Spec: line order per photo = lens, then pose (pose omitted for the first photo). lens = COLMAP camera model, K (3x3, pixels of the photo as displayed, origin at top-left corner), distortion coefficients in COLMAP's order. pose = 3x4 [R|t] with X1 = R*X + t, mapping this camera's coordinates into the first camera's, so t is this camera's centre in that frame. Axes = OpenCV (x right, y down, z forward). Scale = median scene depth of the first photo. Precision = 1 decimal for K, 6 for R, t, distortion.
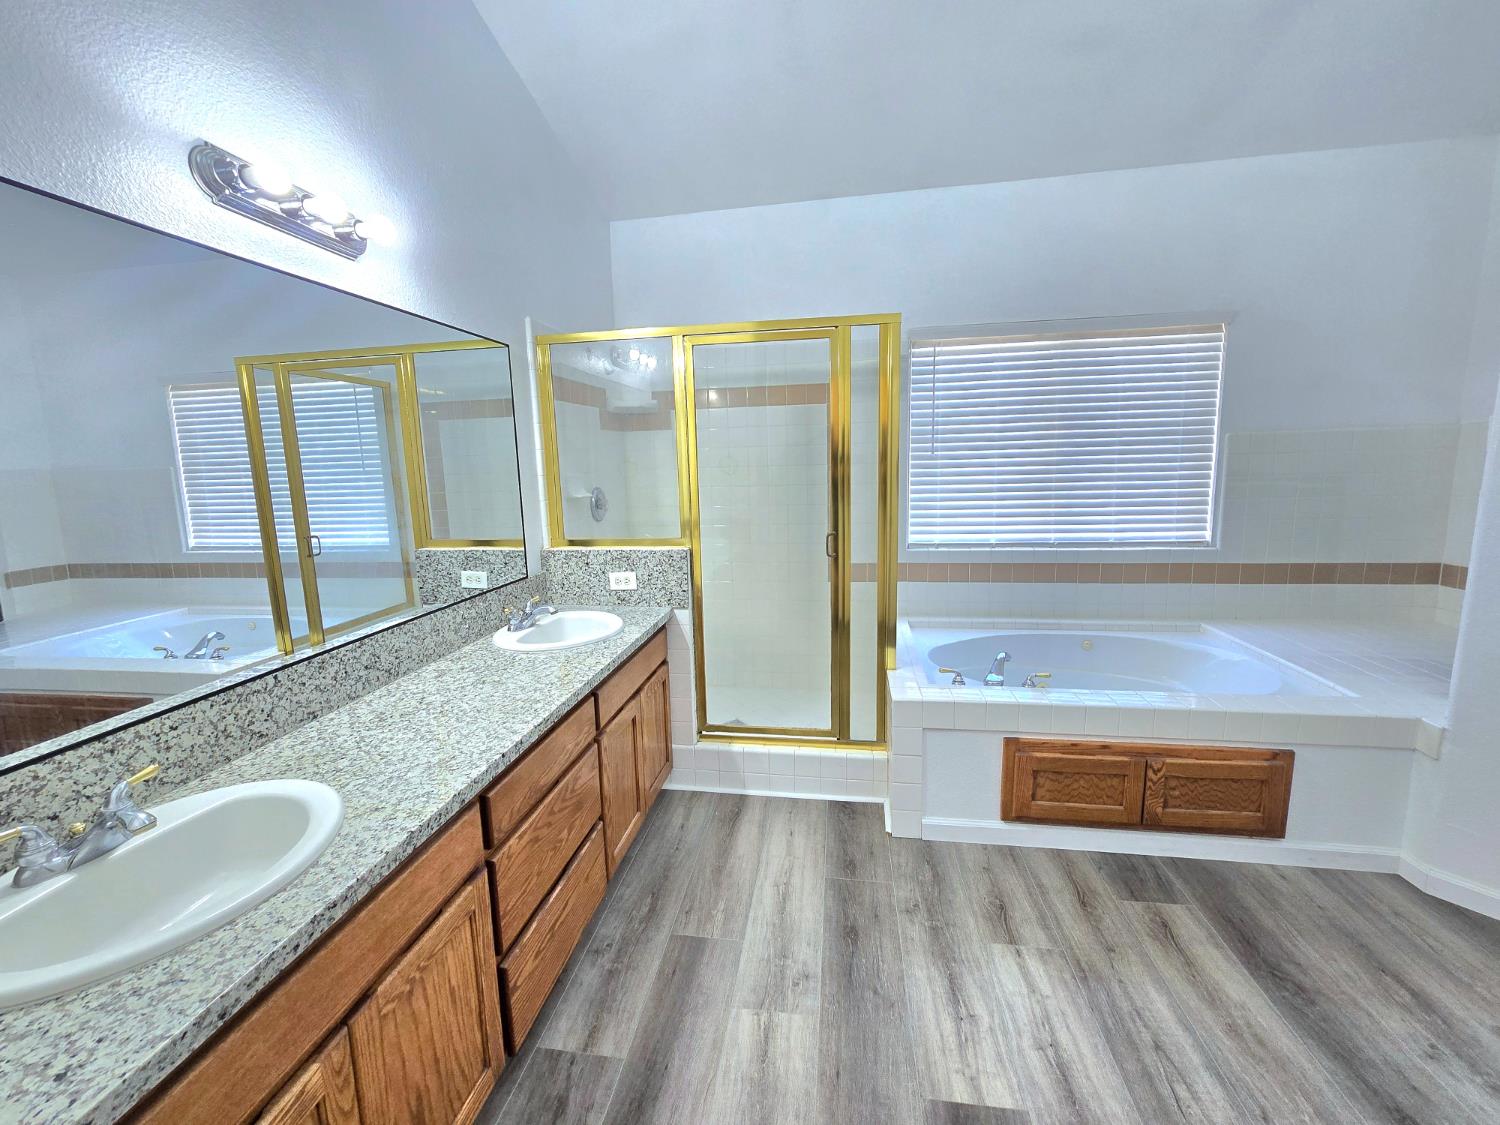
lens RADIAL K [[614.0, 0, 747.2], [0, 614.0, 557.6], [0, 0, 1]] dist [-0.005438, 0.002424]
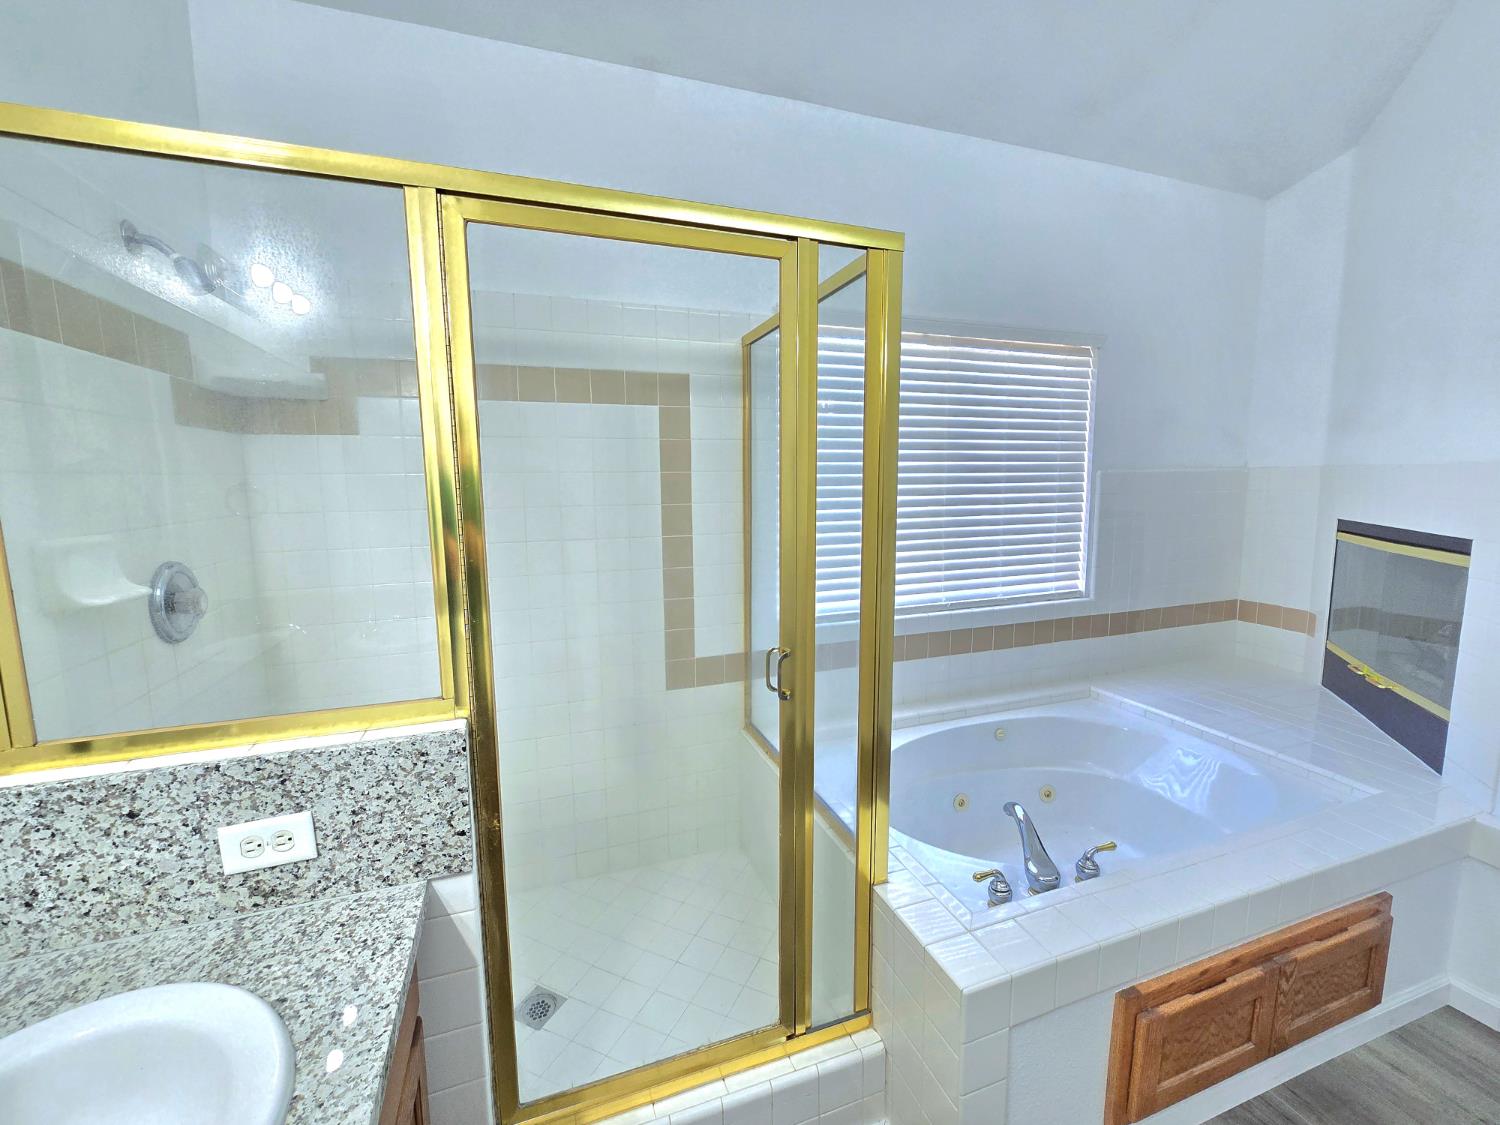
lens RADIAL K [[614.0, 0, 739.0], [0, 614.0, 556.0], [0, 0, 1]] dist [-0.005438, 0.002424]
pose [[0.877449, -0.042170, 0.477813, -0.124328], [0.061571, 0.997789, -0.025007, -0.102819], [-0.475703, 0.051362, 0.878105, 0.544460]]
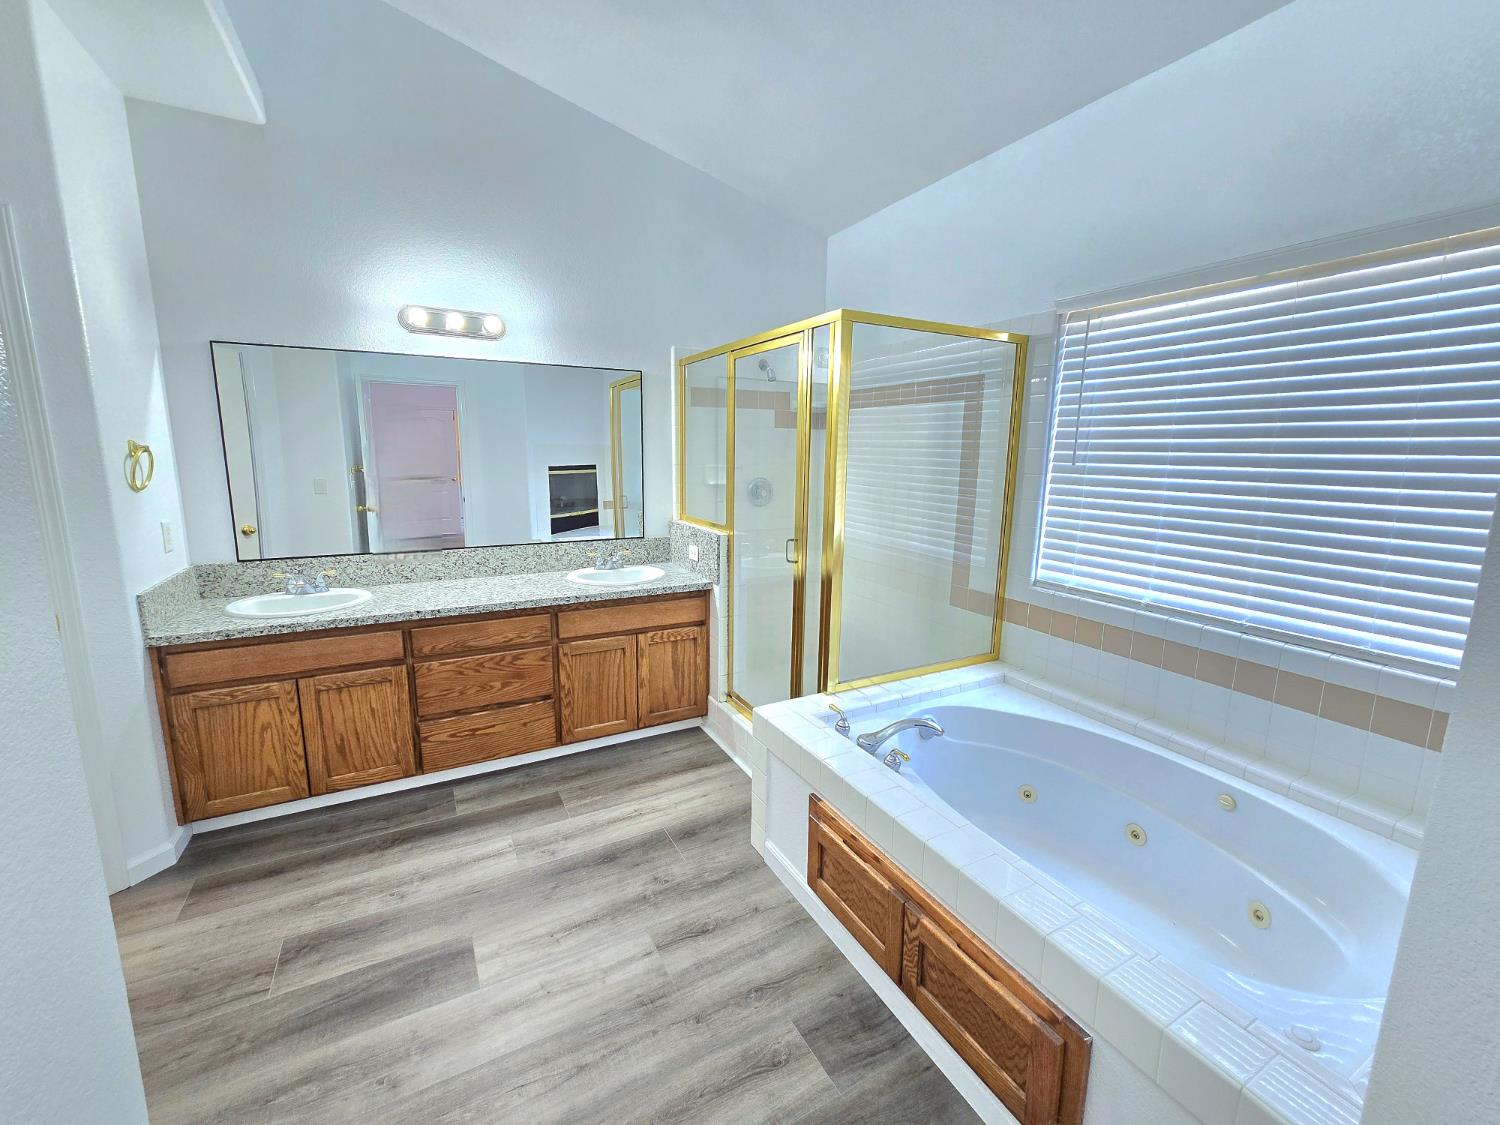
lens RADIAL K [[614.0, 0, 741.4], [0, 614.0, 557.7], [0, 0, 1]] dist [-0.005438, 0.002424]
pose [[0.602666, 0.174582, -0.778662, 0.828957], [-0.153014, 0.982950, 0.101956, -0.093899], [0.783186, 0.057701, 0.619104, 0.302437]]
